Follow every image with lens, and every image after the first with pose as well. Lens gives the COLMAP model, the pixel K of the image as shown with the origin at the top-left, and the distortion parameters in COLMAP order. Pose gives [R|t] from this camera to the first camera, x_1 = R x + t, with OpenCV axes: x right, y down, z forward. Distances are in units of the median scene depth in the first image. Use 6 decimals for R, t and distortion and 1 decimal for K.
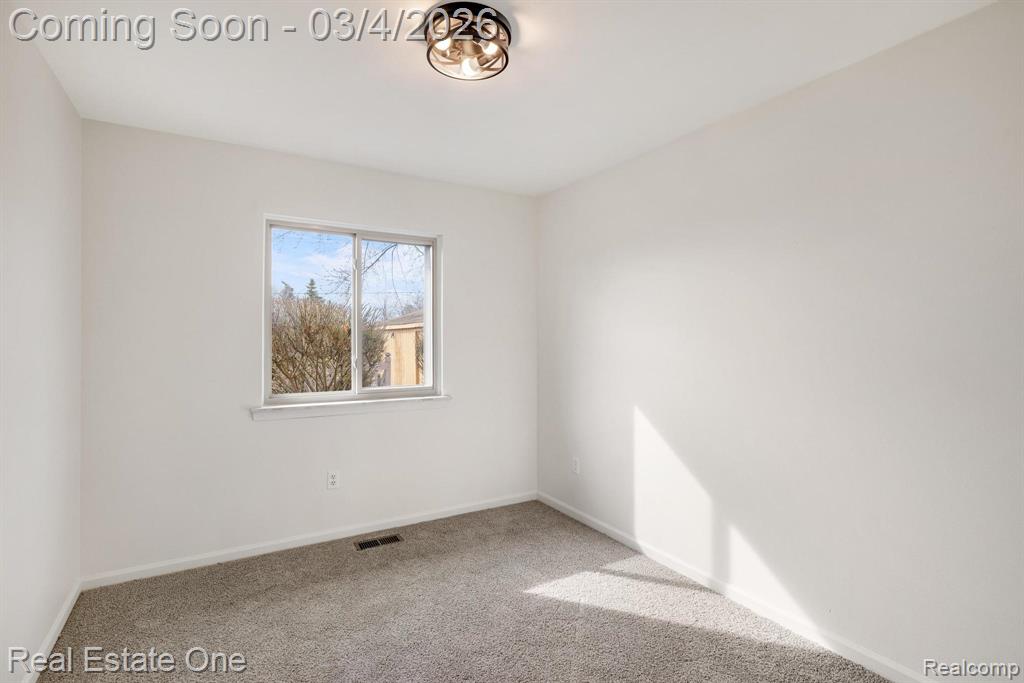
lens RADIAL K [[493.0, 0, 508.9], [0, 493.0, 331.8], [0, 0, 1]] dist [-0.001041, -0.000027]
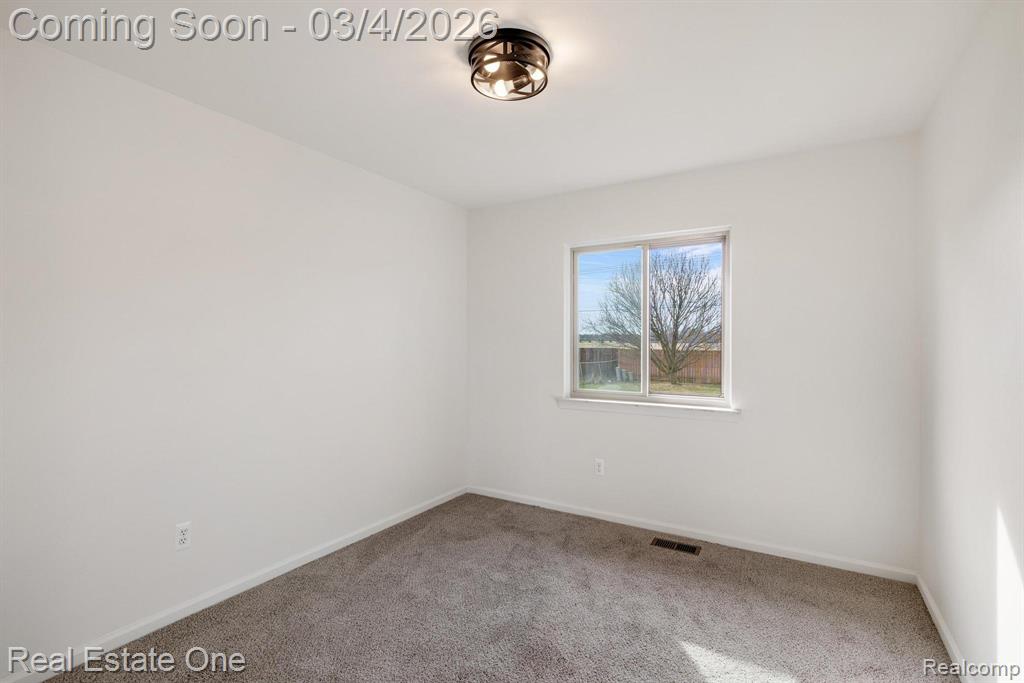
lens RADIAL K [[483.5, 0, 512.0], [0, 483.5, 341.5], [0, 0, 1]] dist [-0.005088, -0.000329]
pose [[0.467826, 0.004888, -0.883807, 0.462520], [0.005610, 0.999948, 0.008500, -0.002489], [0.883803, -0.008934, 0.467774, 0.252569]]
